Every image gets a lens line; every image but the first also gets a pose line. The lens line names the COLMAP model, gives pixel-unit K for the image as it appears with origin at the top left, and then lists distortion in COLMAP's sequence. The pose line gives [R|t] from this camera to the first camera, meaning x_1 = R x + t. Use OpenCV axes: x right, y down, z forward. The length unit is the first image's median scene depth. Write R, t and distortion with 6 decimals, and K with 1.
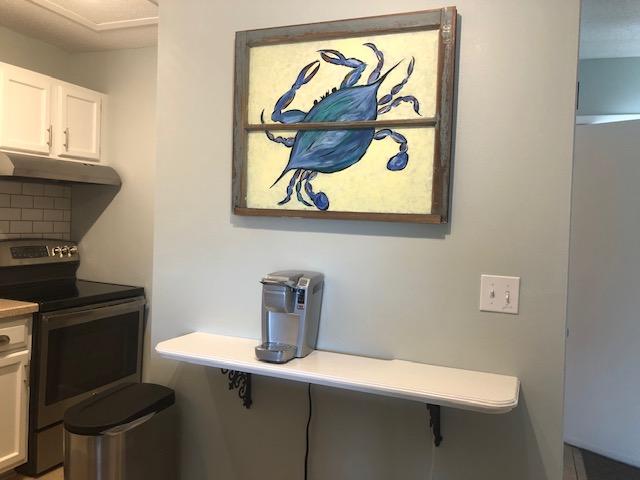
lens RADIAL K [[523.7, 0, 319.6], [0, 523.7, 236.4], [0, 0, 1]] dist [0.003804, -0.009196]
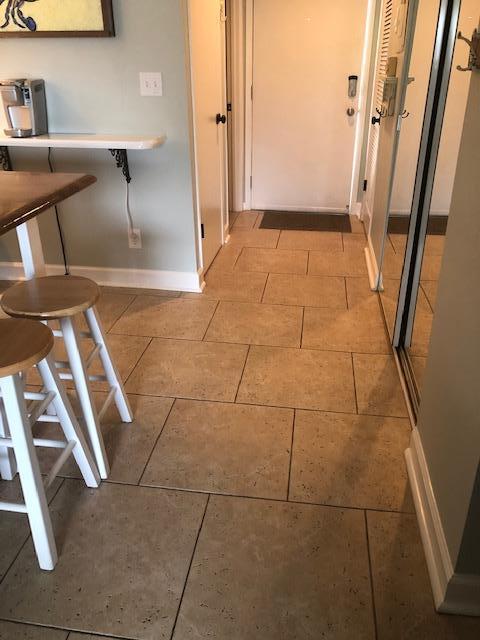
lens RADIAL K [[523.7, 0, 240.0], [0, 523.7, 320.0], [0, 0, 1]] dist [0.003804, -0.009196]
pose [[0.972515, -0.135359, 0.189455, 0.183848], [0.045072, 0.907712, 0.417167, 0.099616], [-0.228438, -0.397162, 0.888864, -0.757900]]
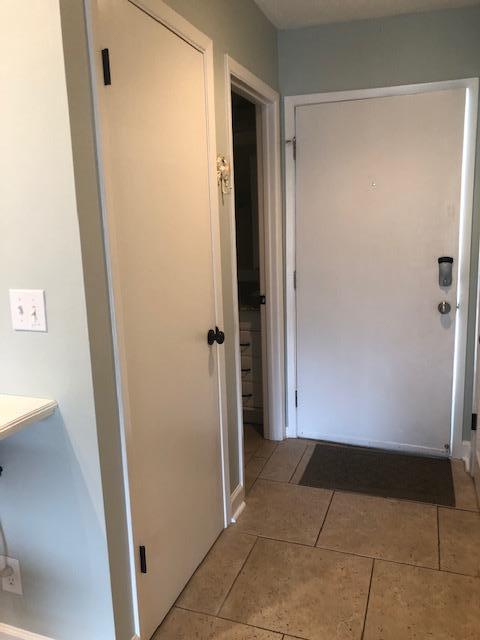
lens RADIAL K [[523.7, 0, 240.0], [0, 523.7, 320.0], [0, 0, 1]] dist [0.003804, -0.009196]
pose [[0.996919, -0.073154, 0.028306, 0.611224], [0.068175, 0.986552, 0.148549, 0.020784], [-0.038793, -0.146162, 0.988500, 0.124915]]
